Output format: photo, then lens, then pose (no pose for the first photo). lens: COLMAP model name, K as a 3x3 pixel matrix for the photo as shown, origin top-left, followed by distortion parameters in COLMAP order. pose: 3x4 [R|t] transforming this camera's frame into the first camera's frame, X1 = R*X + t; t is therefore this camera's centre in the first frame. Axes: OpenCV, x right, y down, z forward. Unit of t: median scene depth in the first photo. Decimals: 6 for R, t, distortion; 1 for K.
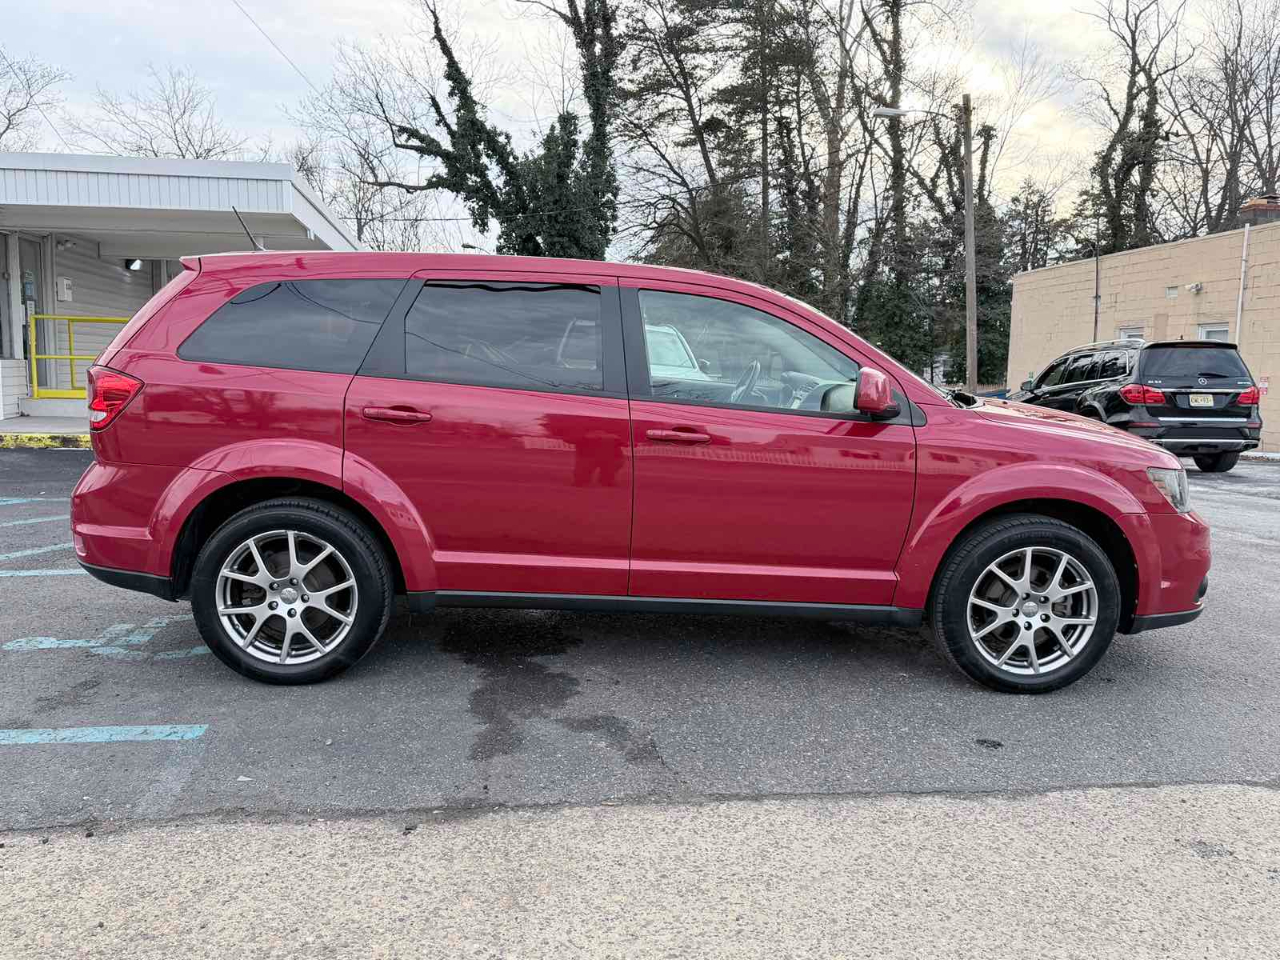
lens RADIAL K [[1008.1, 0, 645.1], [0, 1008.1, 479.0], [0, 0, 1]] dist [0.092811, -0.142355]
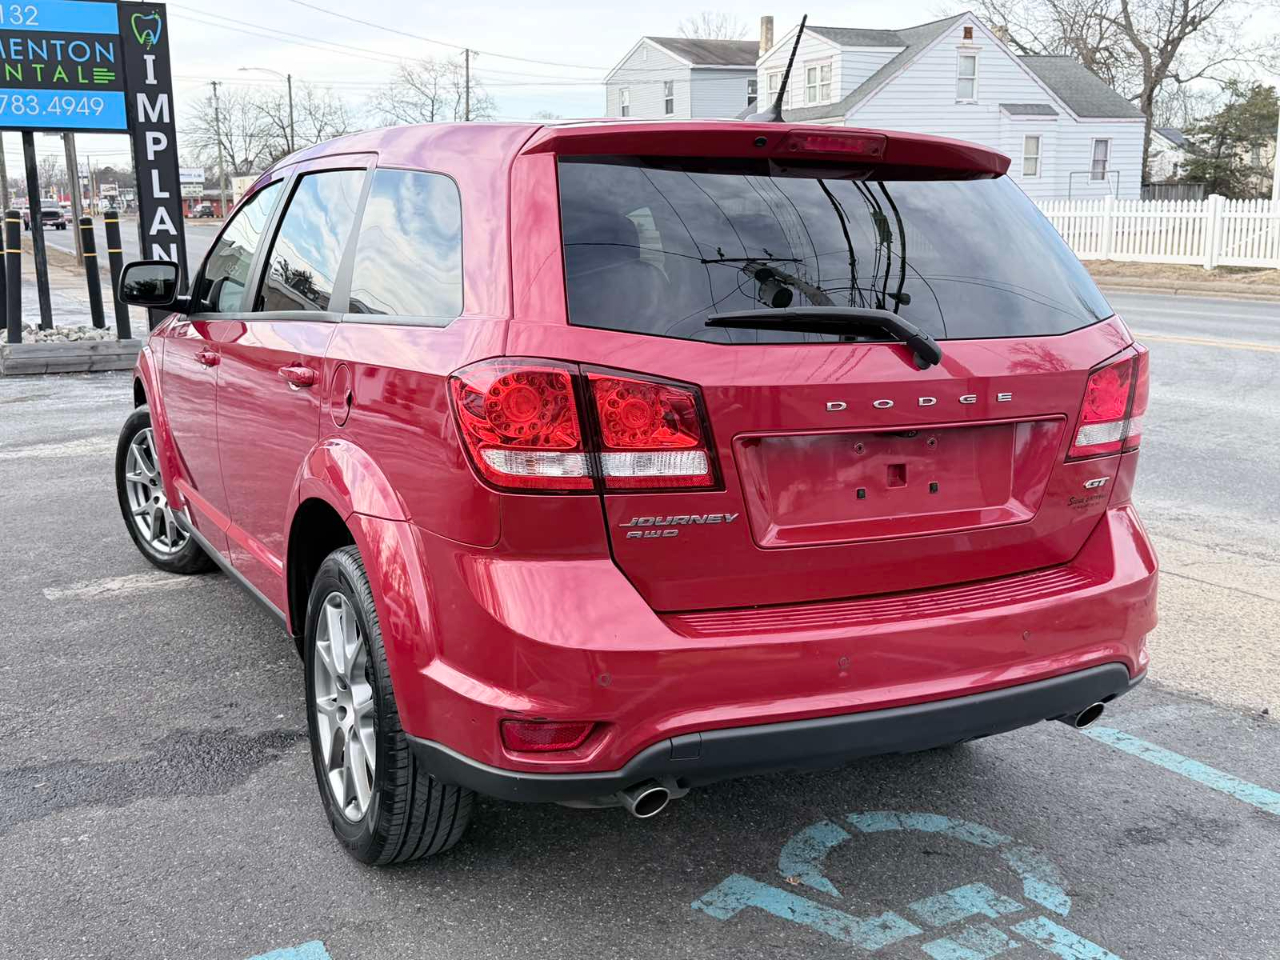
lens RADIAL K [[1333.9, 0, 640.0], [0, 1333.9, 480.0], [0, 0, 1]] dist [0.139320, -0.252986]
pose [[-0.410090, -0.199876, 0.889874, -1.080071], [0.109203, 0.957911, 0.265483, -0.260326], [-0.905484, 0.206049, -0.371003, 1.489740]]
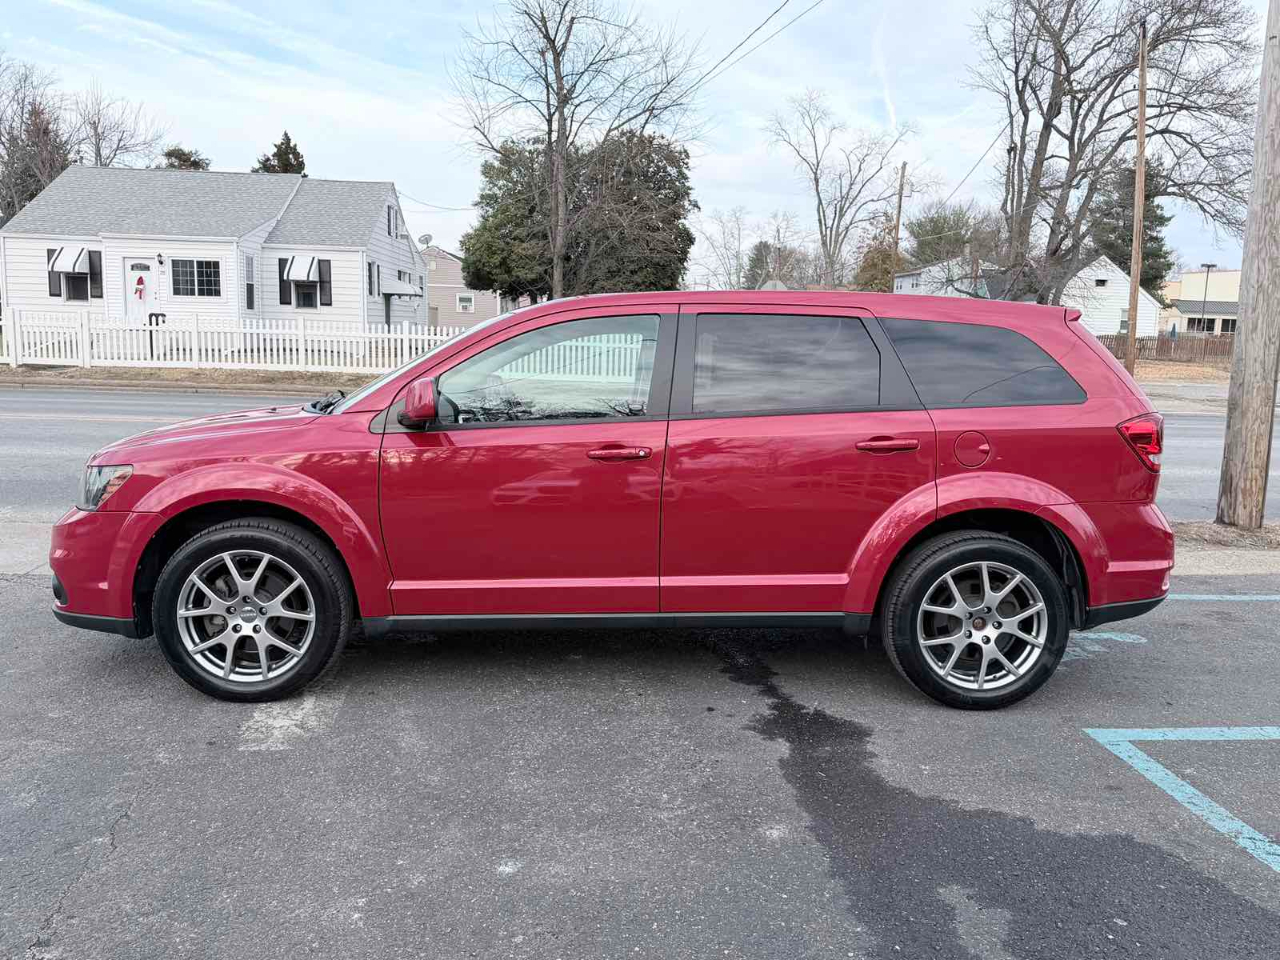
lens RADIAL K [[1008.1, 0, 645.1], [0, 1008.1, 479.0], [0, 0, 1]] dist [0.092811, -0.142355]
pose [[-0.998190, -0.056980, 0.019212, -0.031764], [-0.049969, 0.963746, 0.262101, -0.341159], [-0.033450, 0.260667, -0.964849, 2.331733]]
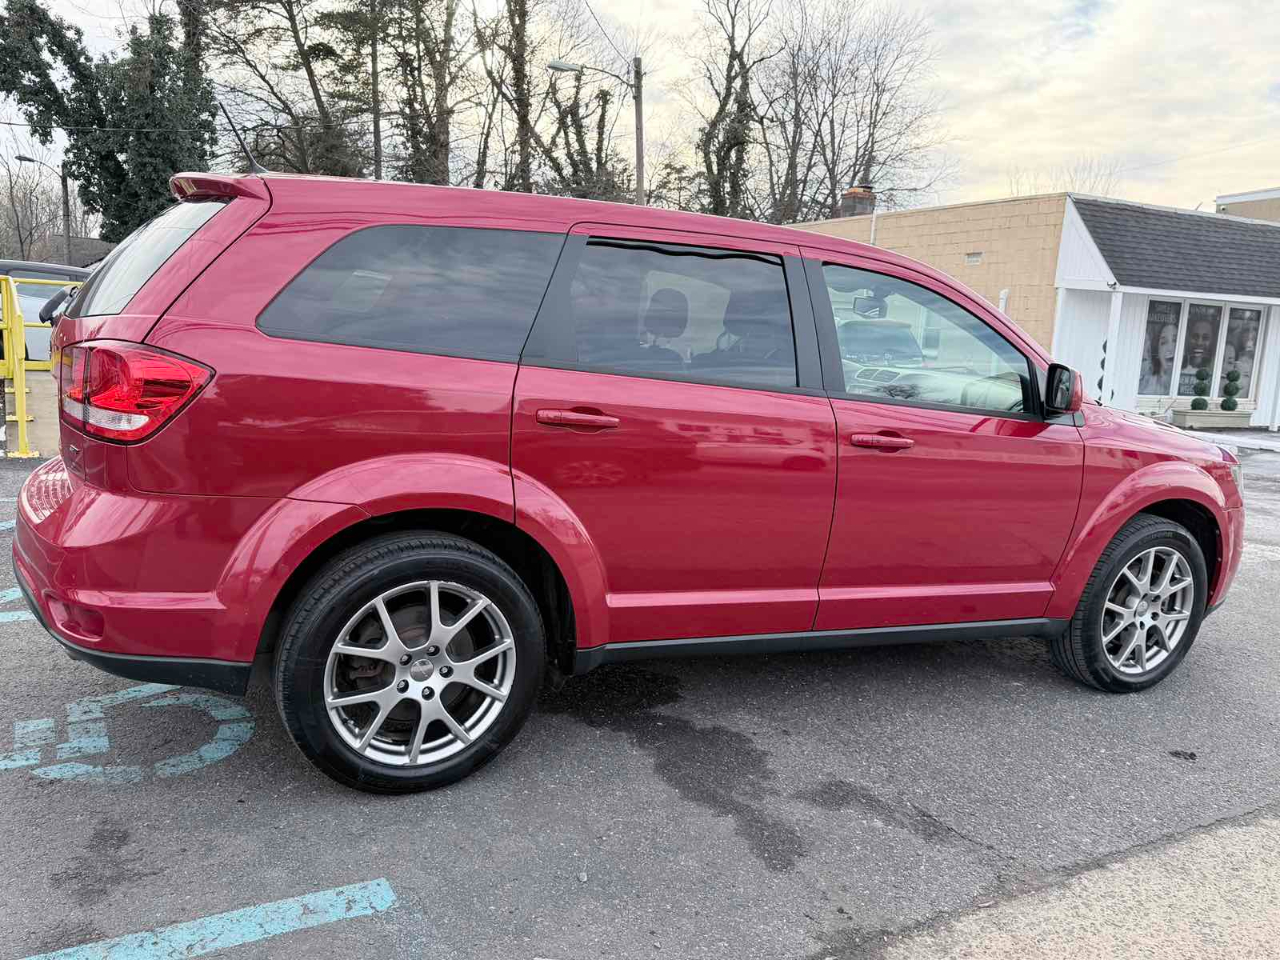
lens RADIAL K [[1014.0, 0, 634.8], [0, 1014.0, 476.9], [0, 0, 1]] dist [0.074053, -0.103107]
pose [[0.921444, -0.025123, 0.387699, -0.465122], [0.007933, 0.998916, 0.045875, -0.050802], [-0.388431, -0.039196, 0.920644, 0.274176]]
